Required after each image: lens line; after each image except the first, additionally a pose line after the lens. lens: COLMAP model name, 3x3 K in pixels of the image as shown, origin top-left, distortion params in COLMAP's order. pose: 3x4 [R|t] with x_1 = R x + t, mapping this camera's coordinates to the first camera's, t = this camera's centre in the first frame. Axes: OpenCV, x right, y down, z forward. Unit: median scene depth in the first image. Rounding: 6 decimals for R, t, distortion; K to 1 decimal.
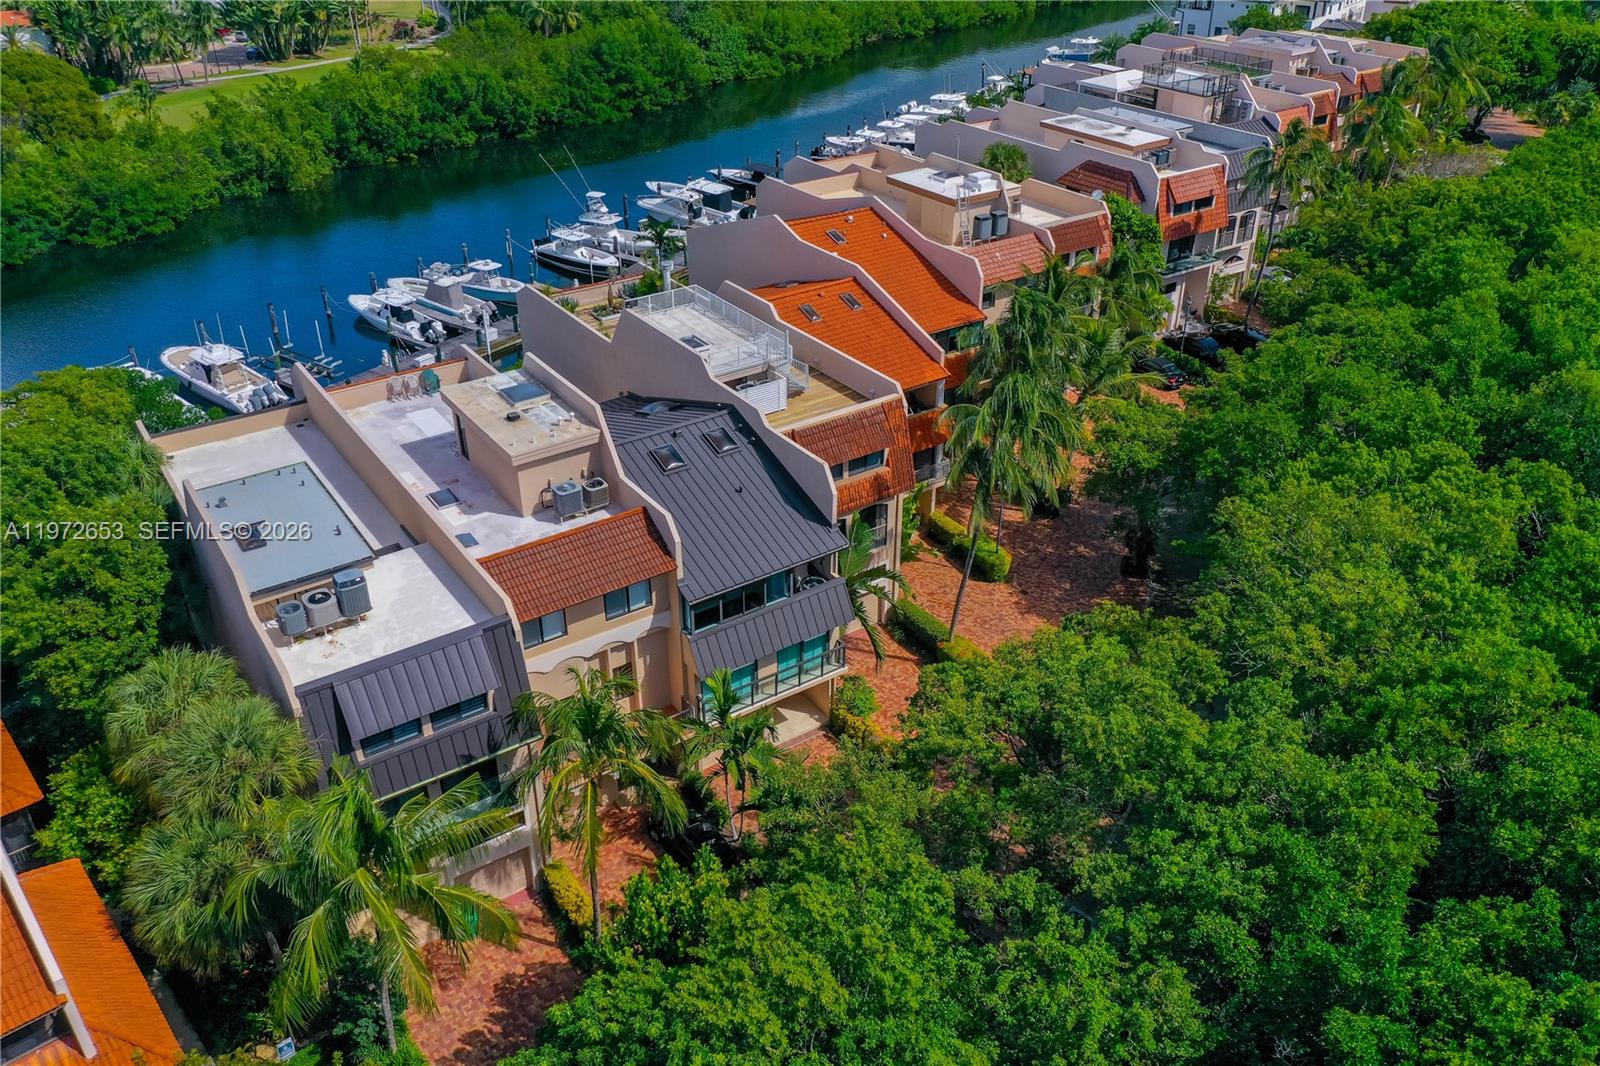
lens RADIAL K [[1254.0, 0, 800.0], [0, 1254.0, 533.0], [0, 0, 1]] dist [-0.007083, -0.000802]
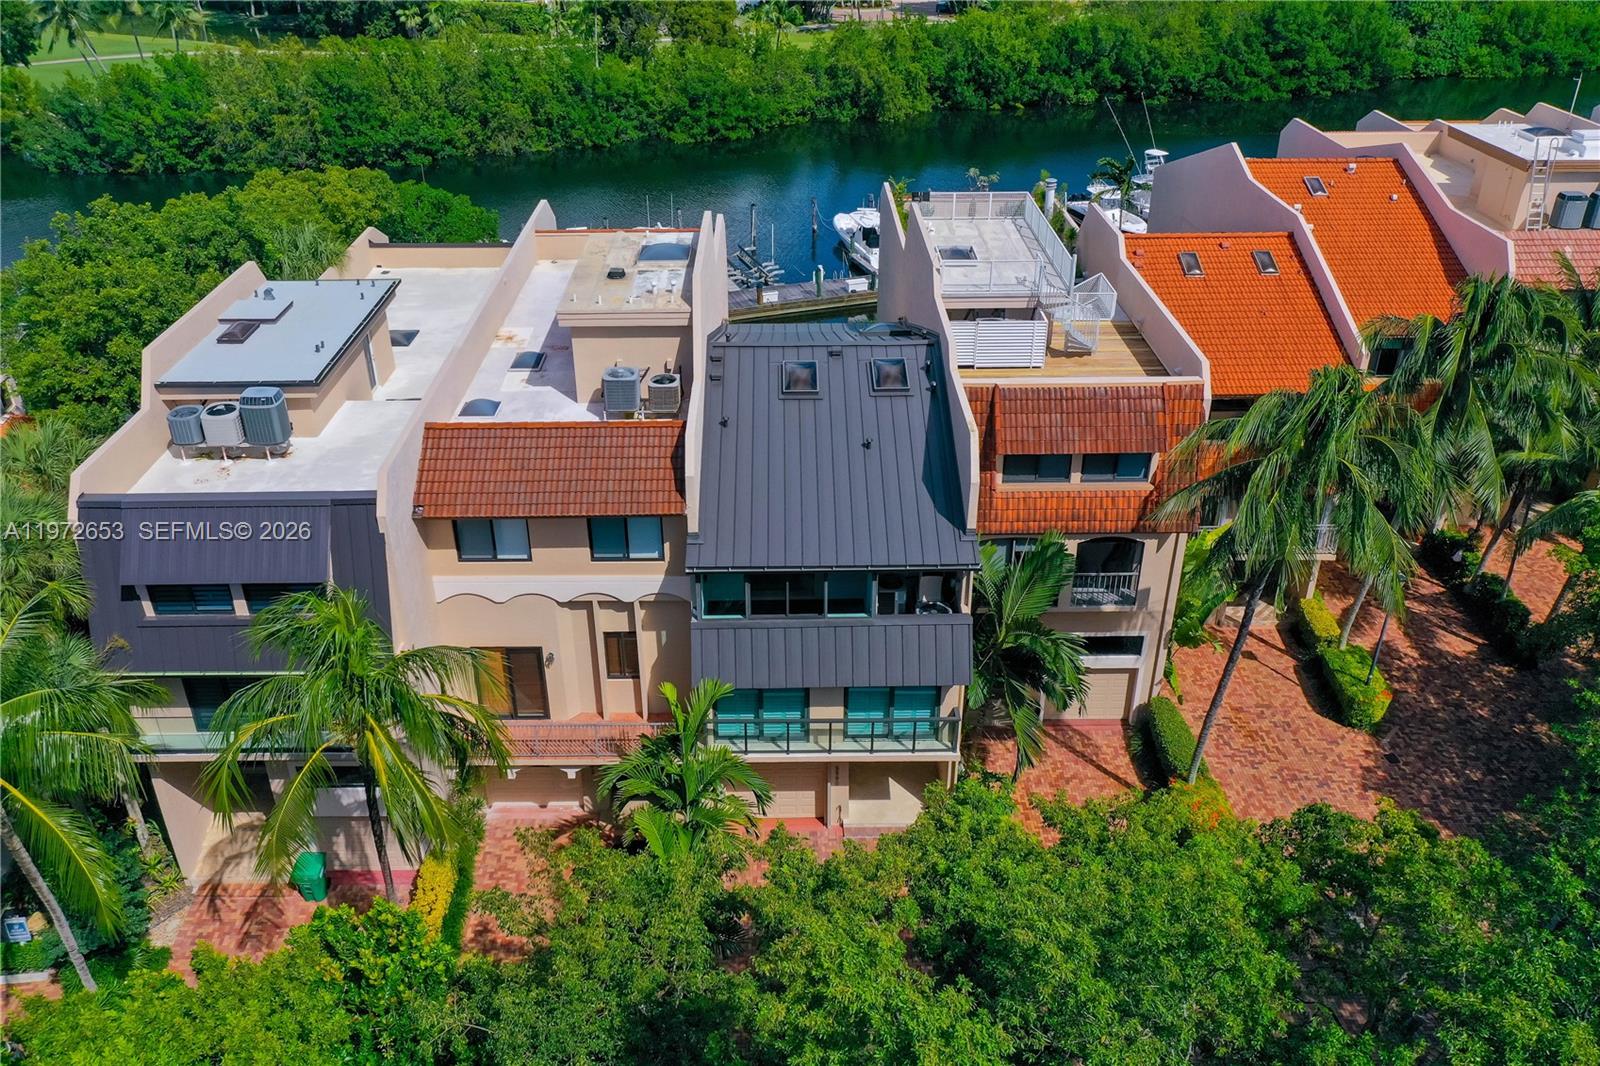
lens RADIAL K [[1254.0, 0, 800.0], [0, 1254.0, 533.0], [0, 0, 1]] dist [-0.007083, -0.000802]
pose [[0.832190, 0.271770, -0.483323, 0.127724], [-0.279128, 0.958480, 0.058343, -0.008765], [0.479111, 0.086357, 0.873496, 0.193782]]
